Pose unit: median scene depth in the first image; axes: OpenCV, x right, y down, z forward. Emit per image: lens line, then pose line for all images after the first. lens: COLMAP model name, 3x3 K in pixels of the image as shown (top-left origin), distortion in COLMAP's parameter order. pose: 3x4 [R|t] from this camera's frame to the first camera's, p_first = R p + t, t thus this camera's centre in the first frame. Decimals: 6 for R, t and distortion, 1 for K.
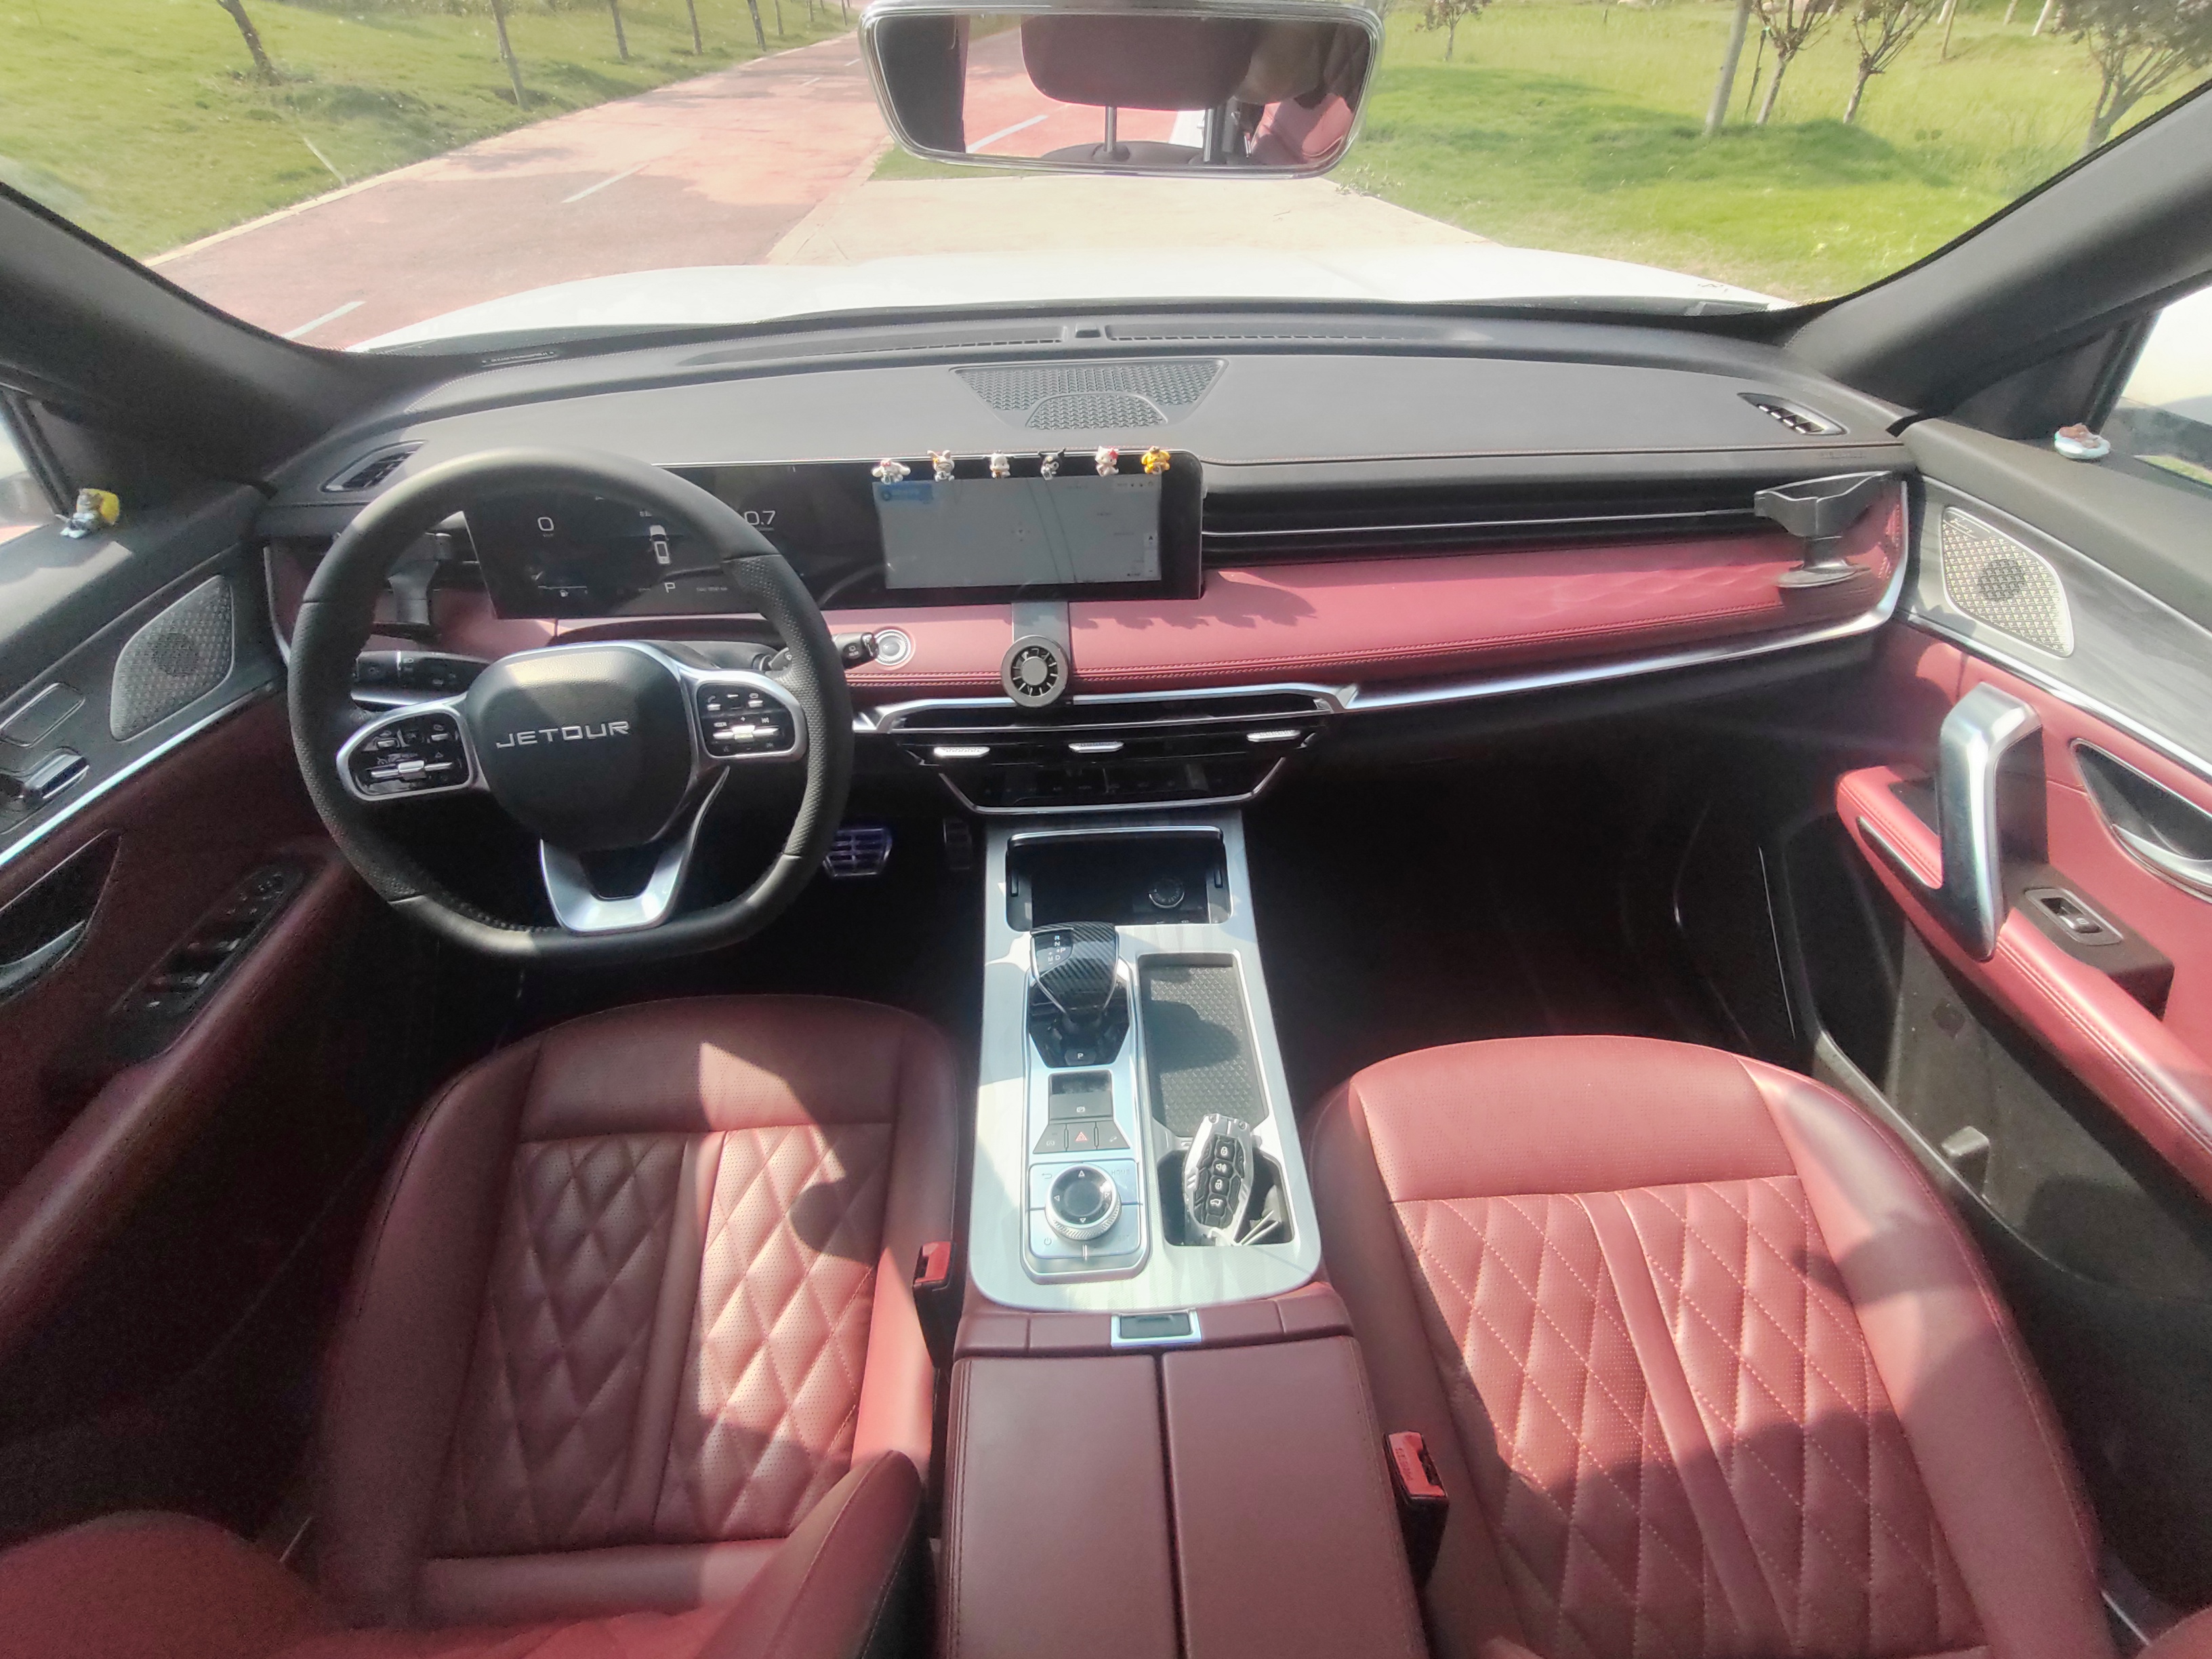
lens RADIAL K [[1022.8, 0, 1106.0], [0, 1022.8, 829.5], [0, 0, 1]] dist [0.000416, 0.000414]
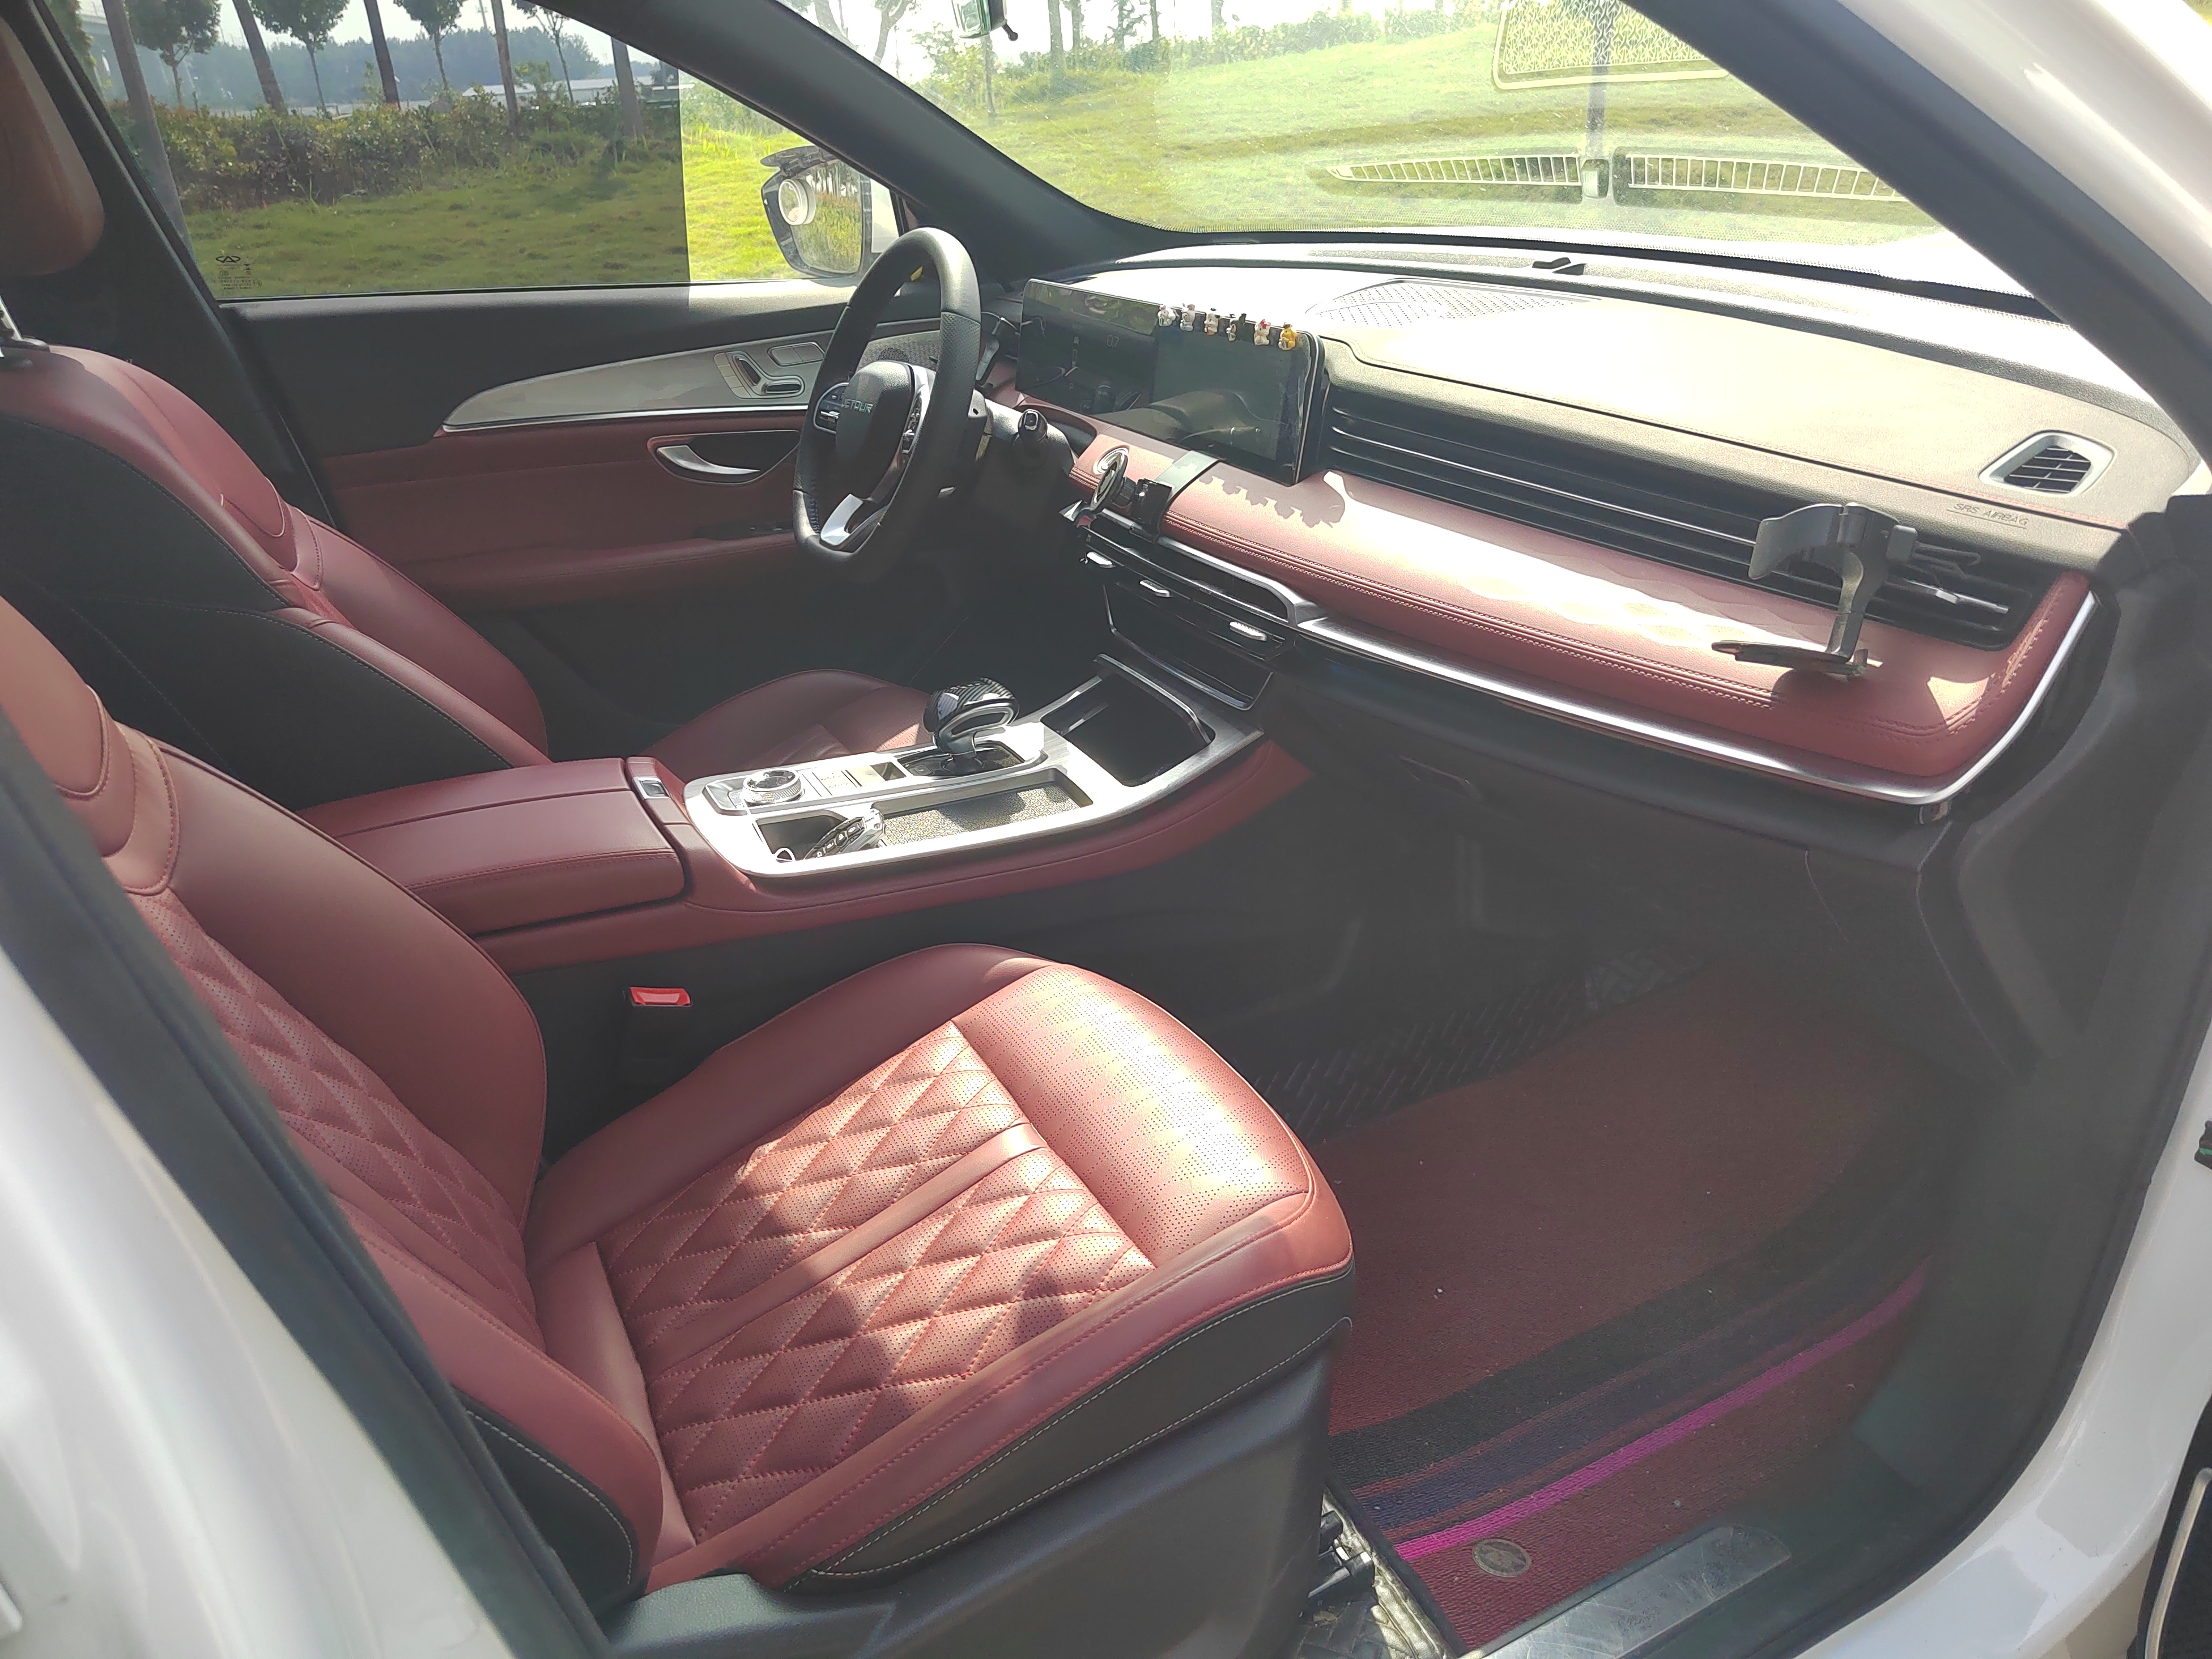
lens RADIAL K [[1463.3, 0, 1106.0], [0, 1463.3, 829.5], [0, 0, 1]] dist [-0.006271, -0.003722]
pose [[0.439625, 0.410896, -0.798683, 1.257123], [-0.537064, 0.833002, 0.132932, -0.048389], [0.719926, 0.370504, 0.586885, 0.194436]]
